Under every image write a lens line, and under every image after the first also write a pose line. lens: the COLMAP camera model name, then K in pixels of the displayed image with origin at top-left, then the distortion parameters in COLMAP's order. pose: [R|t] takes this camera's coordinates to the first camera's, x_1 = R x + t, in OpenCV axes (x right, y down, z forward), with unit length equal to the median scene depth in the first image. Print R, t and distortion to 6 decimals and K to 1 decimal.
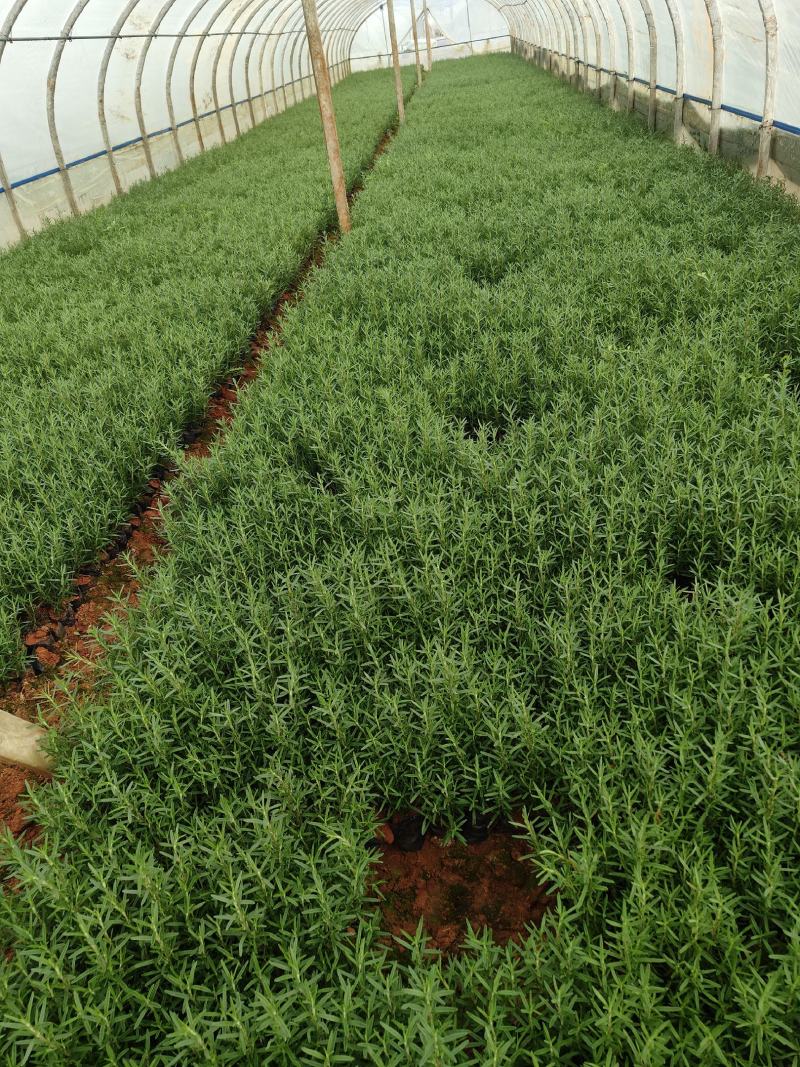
lens RADIAL K [[811.9, 0, 400.0], [0, 811.9, 533.5], [0, 0, 1]] dist [0.012672, 0.002641]
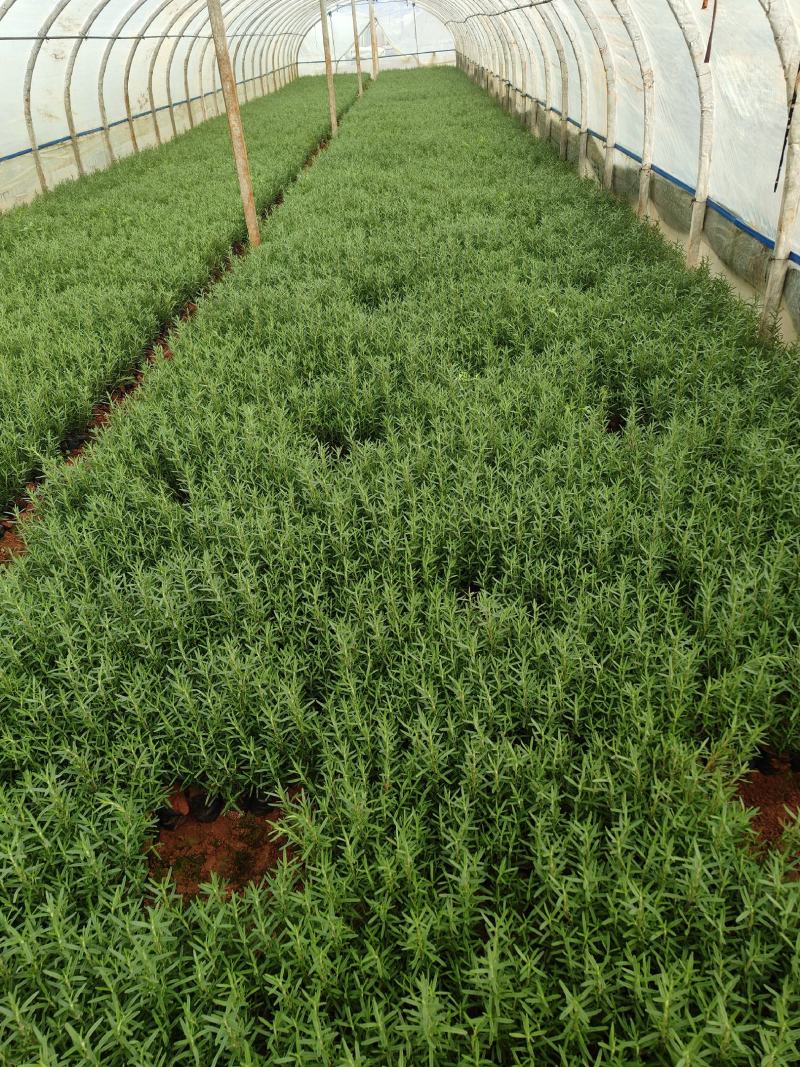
lens RADIAL K [[811.9, 0, 400.0], [0, 811.9, 533.5], [0, 0, 1]] dist [0.012672, 0.002641]
pose [[0.997787, 0.025098, 0.061568, 0.106794], [-0.025006, 0.999685, -0.002250, -0.009846], [-0.061605, 0.000706, 0.998100, -0.082266]]
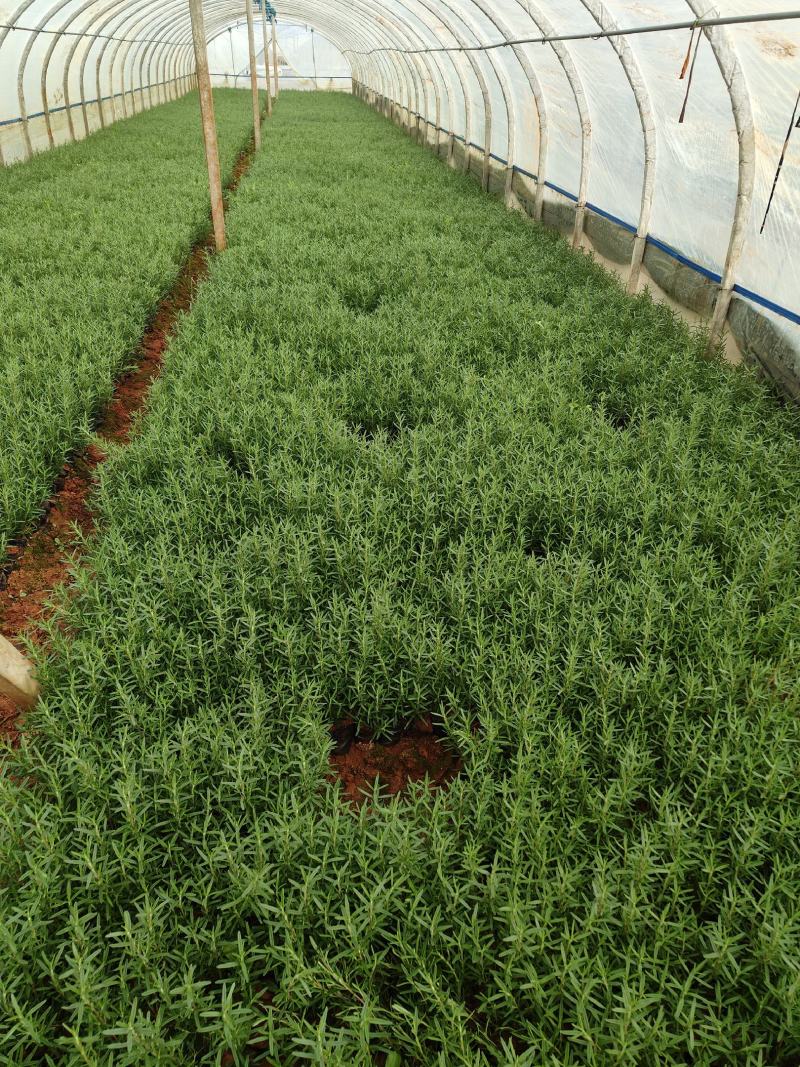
lens RADIAL K [[787.1, 0, 416.2], [0, 787.1, 528.0], [0, 0, 1]] dist [0.015576, -0.004163]
pose [[0.969952, 0.031033, 0.241309, -0.095497], [-0.025946, 0.999370, -0.024227, 0.032106], [-0.241909, 0.017238, 0.970146, -0.126939]]
